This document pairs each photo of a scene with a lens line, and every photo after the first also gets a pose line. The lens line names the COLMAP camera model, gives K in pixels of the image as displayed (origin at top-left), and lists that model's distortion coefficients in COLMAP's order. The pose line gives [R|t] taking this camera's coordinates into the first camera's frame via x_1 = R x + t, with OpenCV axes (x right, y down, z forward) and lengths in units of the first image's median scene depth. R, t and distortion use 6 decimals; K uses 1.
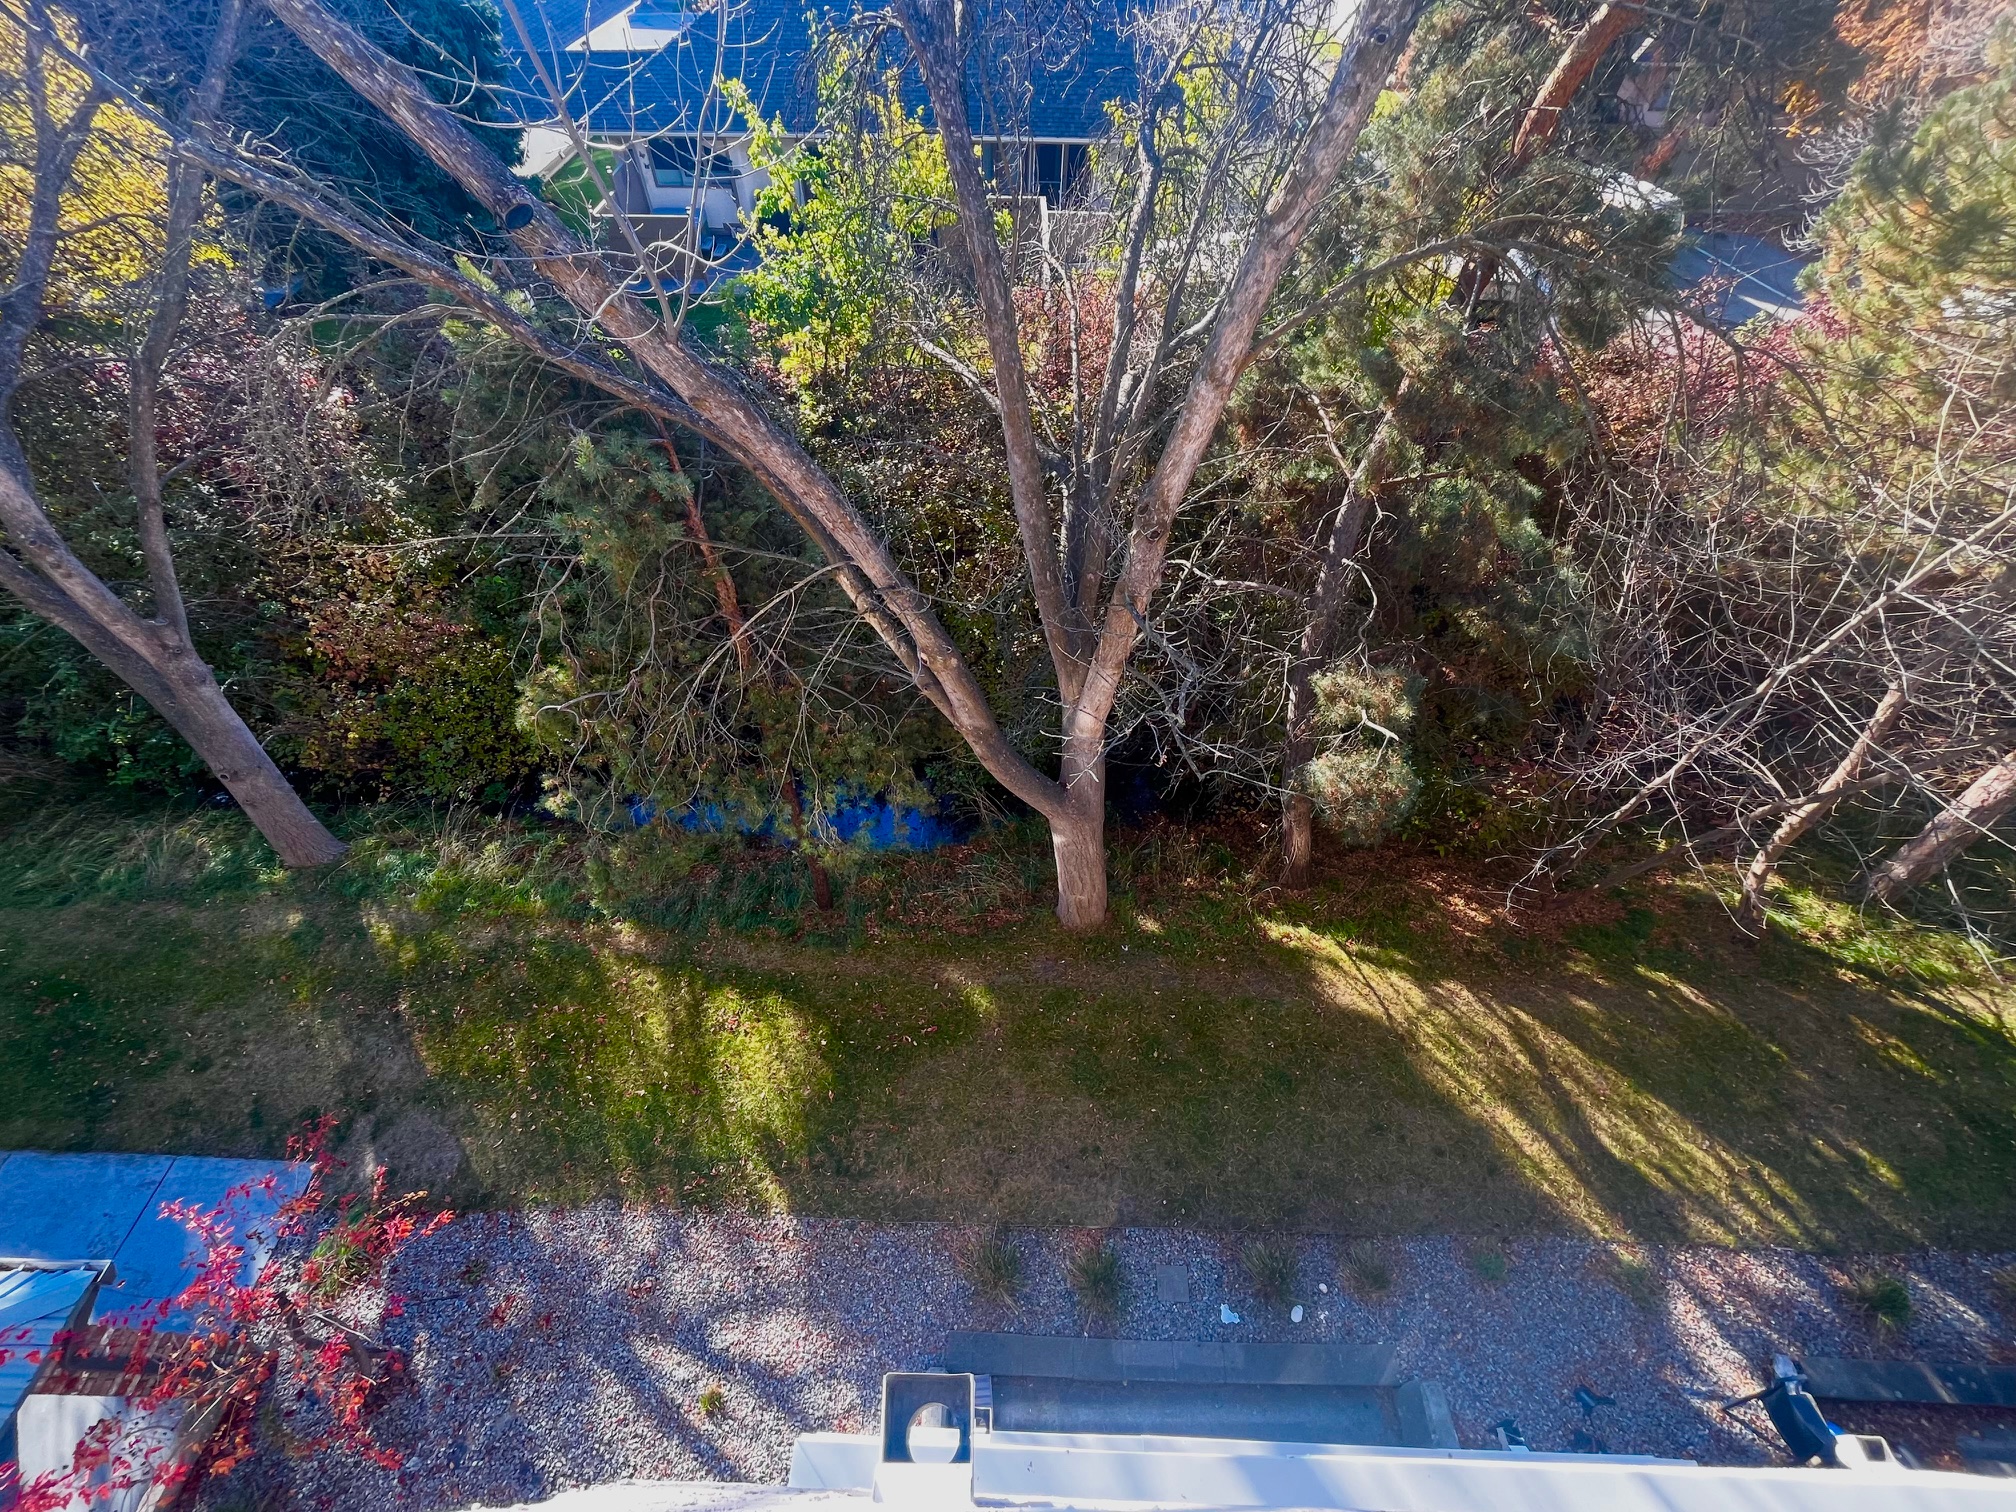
lens RADIAL K [[817.2, 0, 995.8], [0, 817.2, 759.6], [0, 0, 1]] dist [-0.002169, -0.001273]
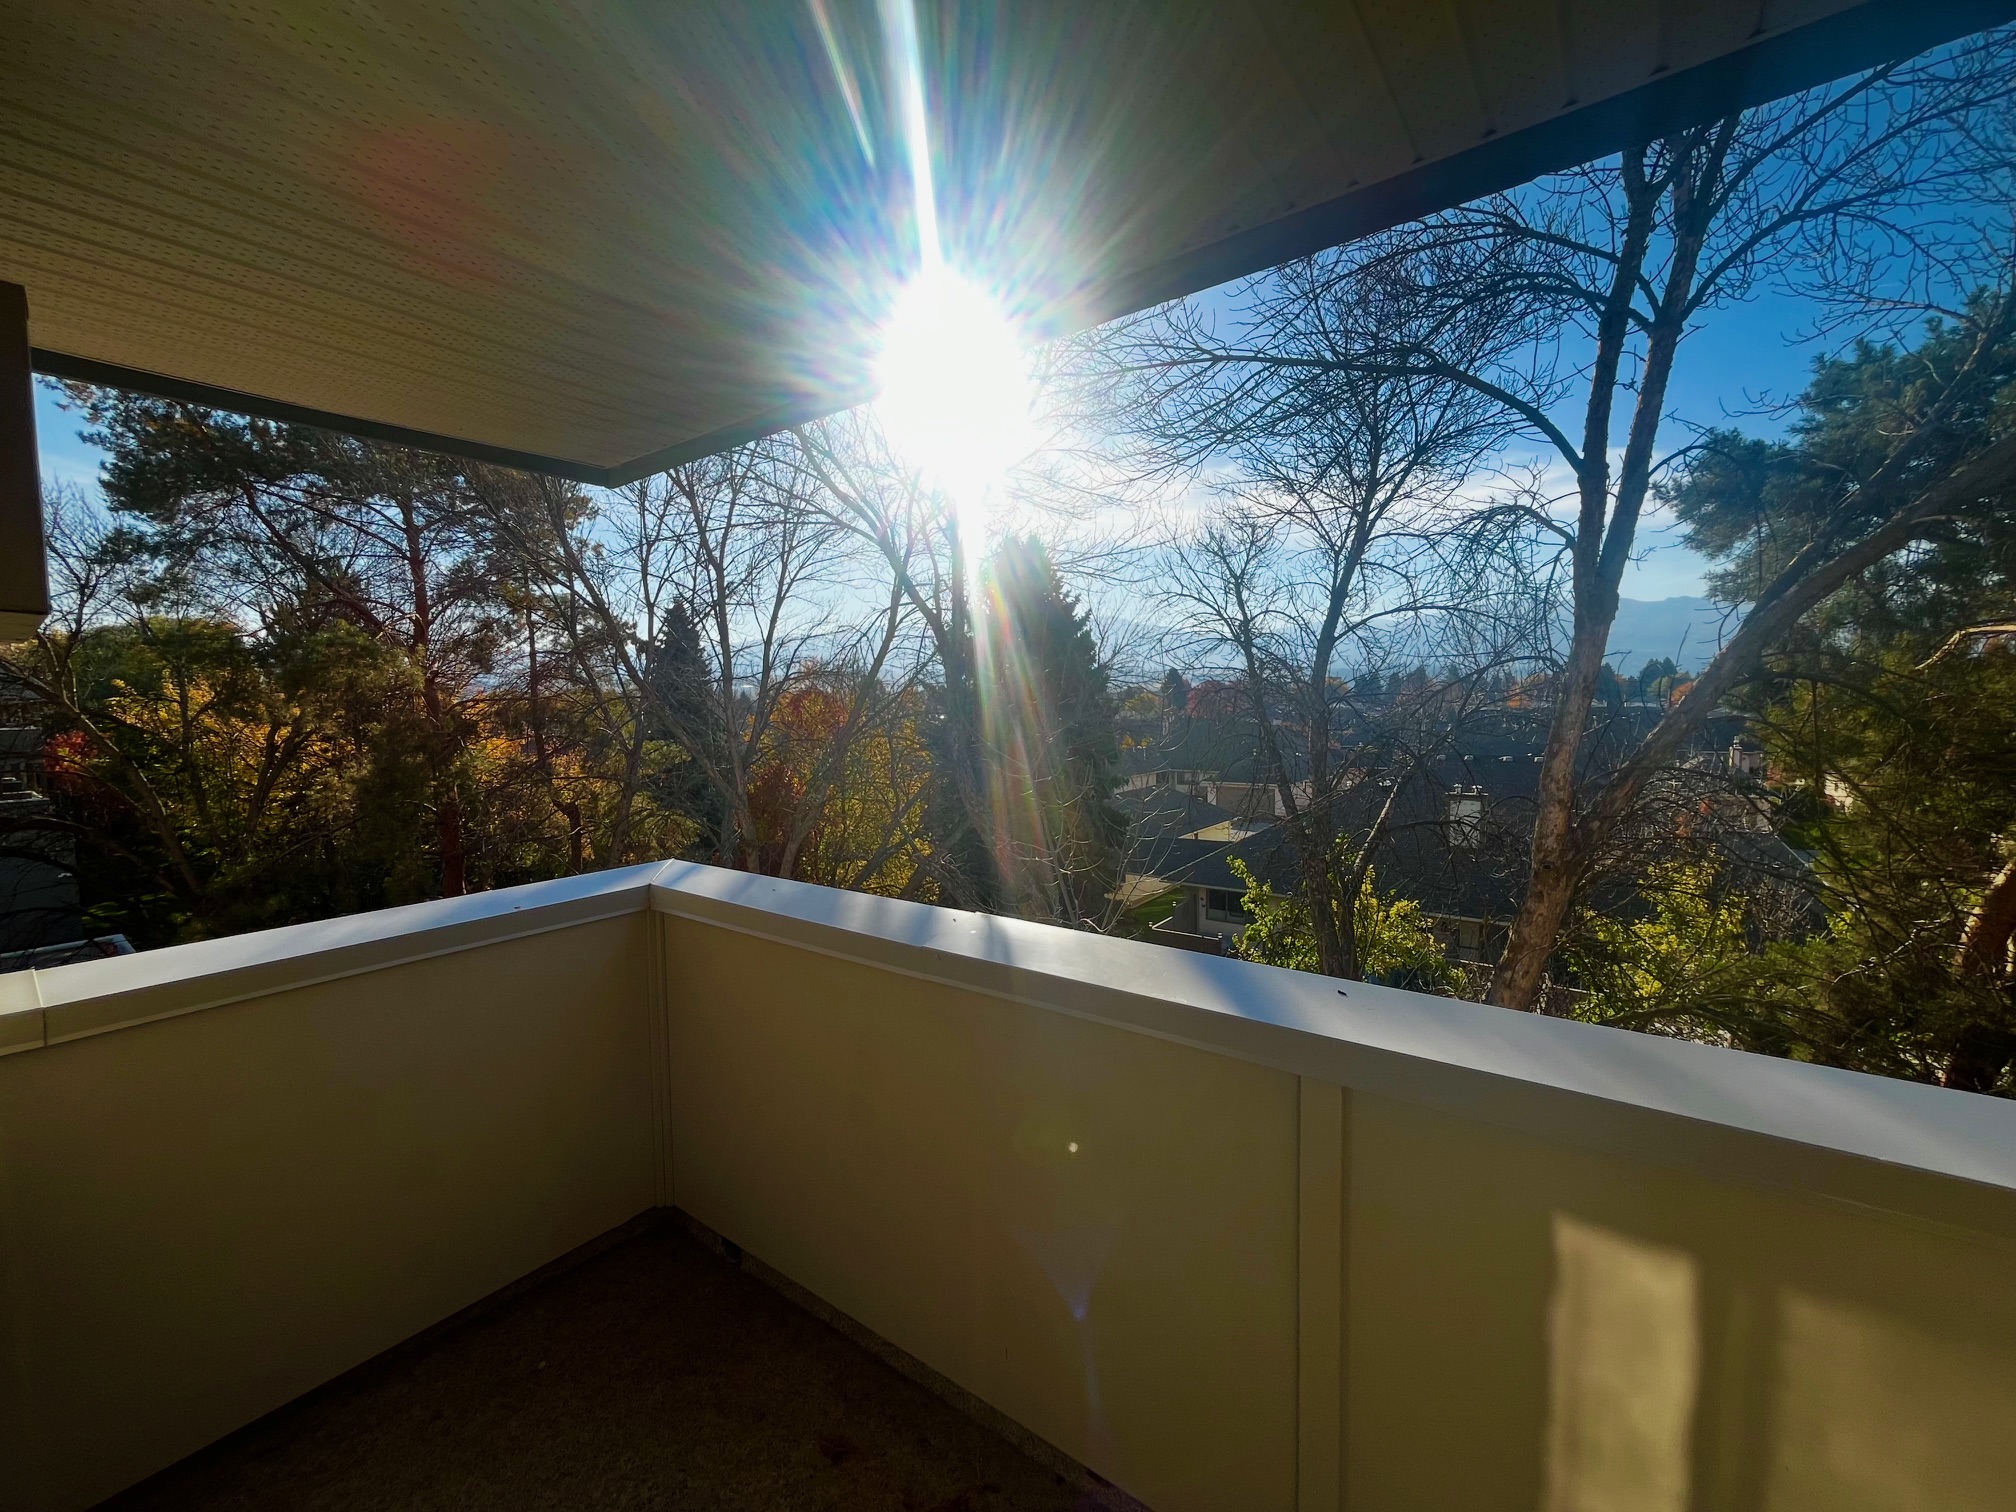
lens RADIAL K [[817.2, 0, 1010.0], [0, 817.2, 750.1], [0, 0, 1]] dist [-0.002169, -0.001273]
pose [[0.812952, 0.010663, -0.582233, 0.220378], [-0.437516, 0.671013, -0.598600, 0.114460], [0.384303, 0.741369, 0.550166, -0.139059]]
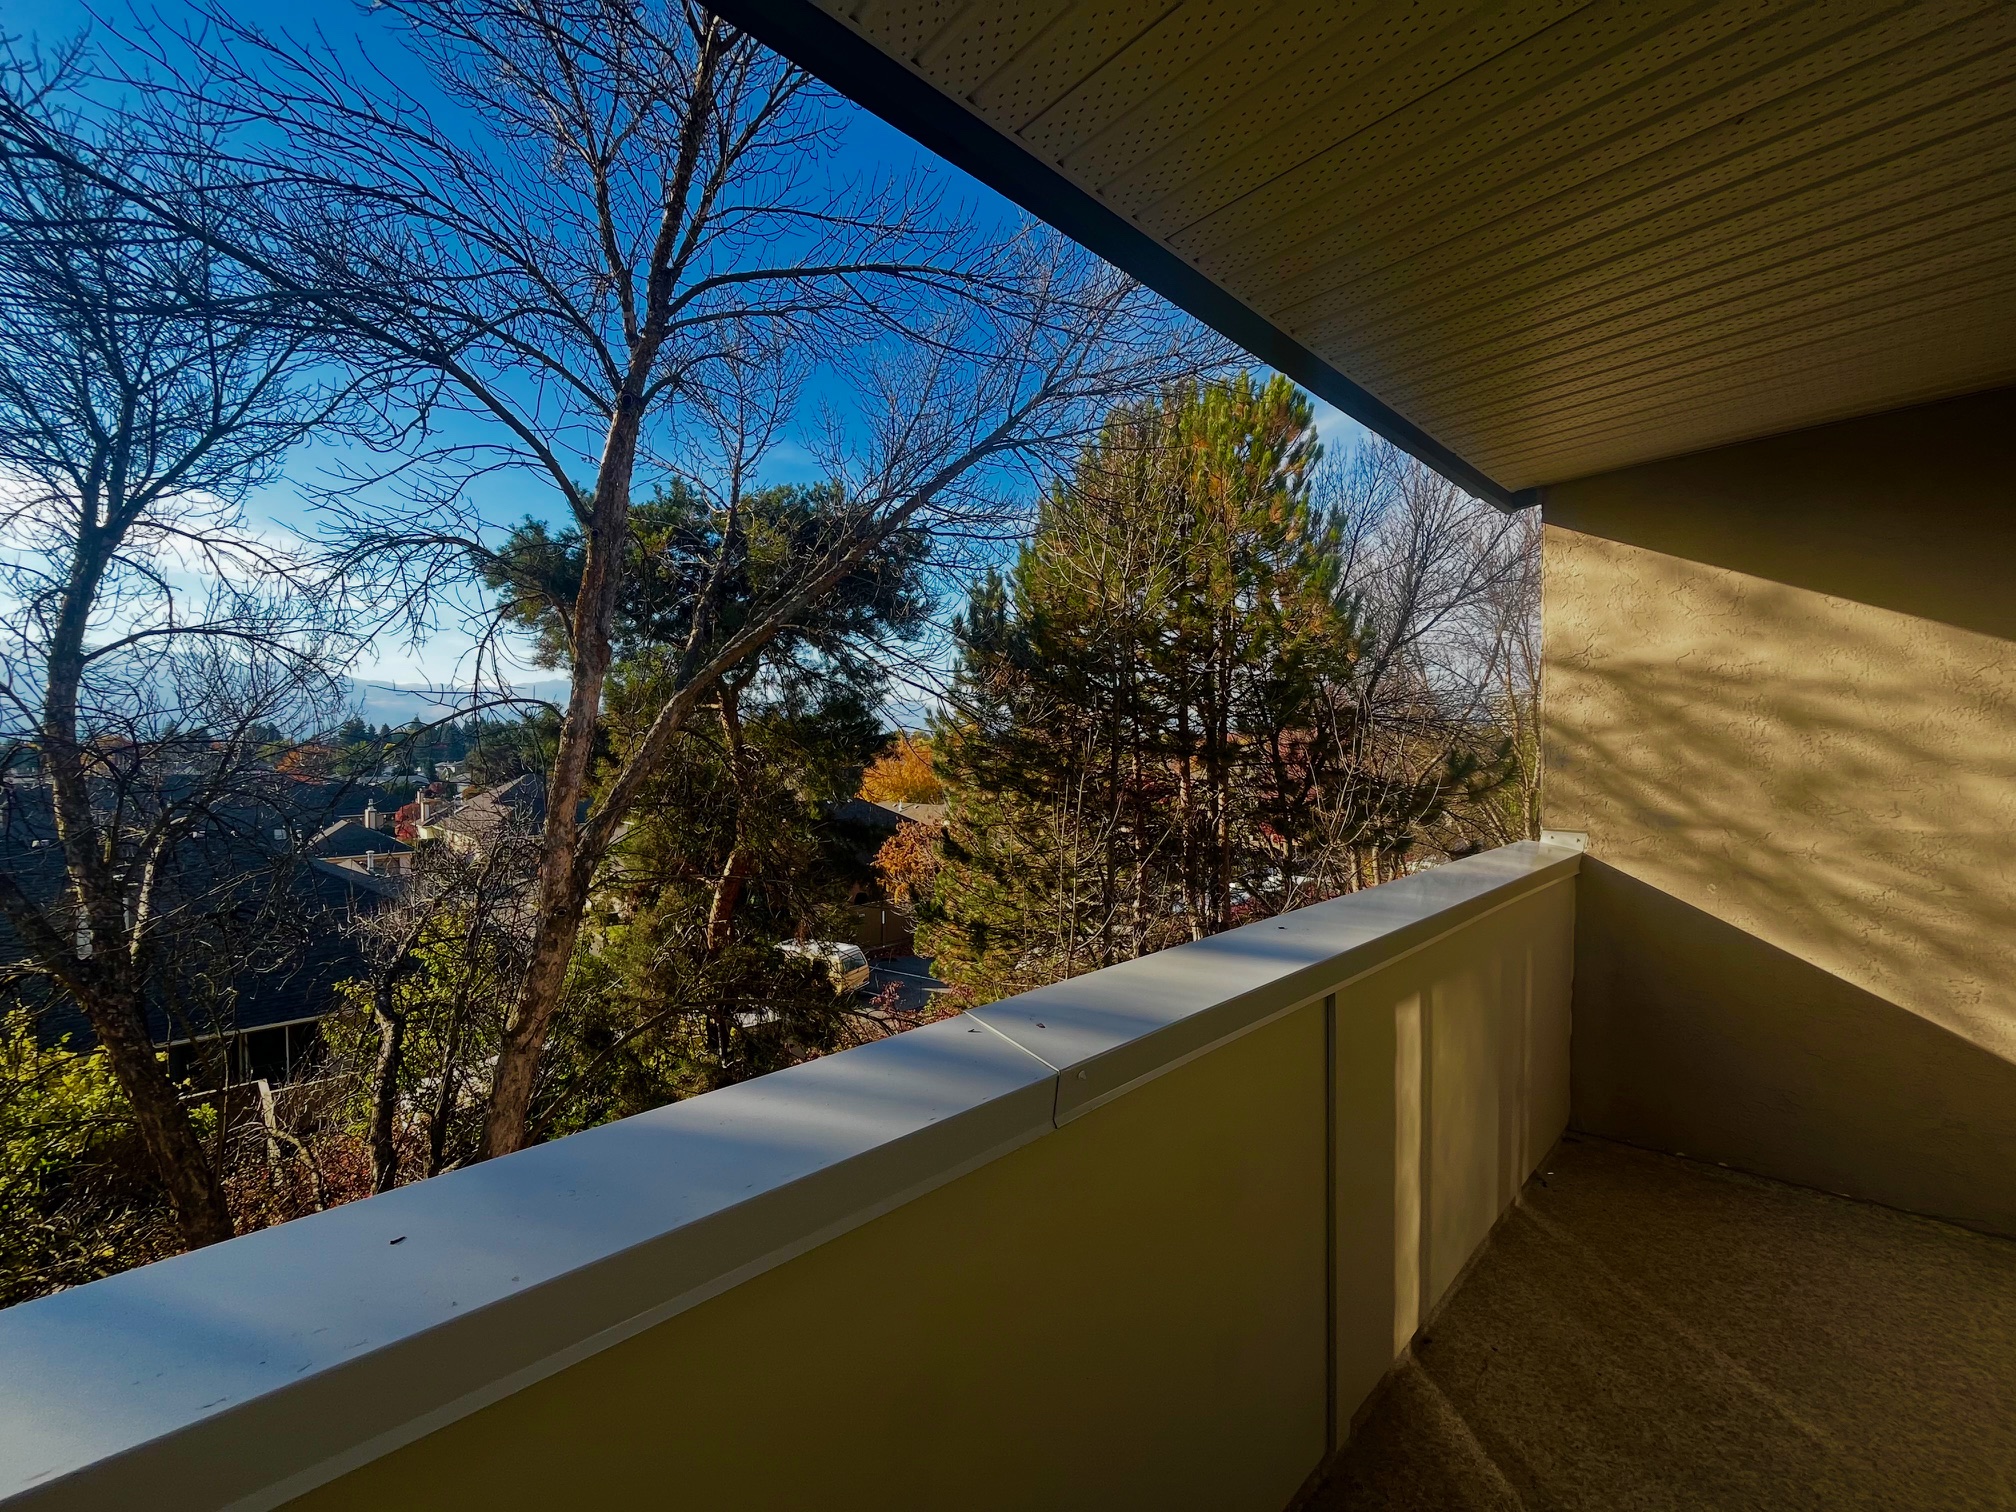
lens RADIAL K [[817.2, 0, 1008.4], [0, 817.2, 755.2], [0, 0, 1]] dist [-0.002169, -0.001273]
pose [[0.699625, -0.022155, 0.714167, -0.001146], [0.566111, 0.627017, -0.535133, 0.068476], [-0.435939, 0.778690, 0.451219, -0.090545]]
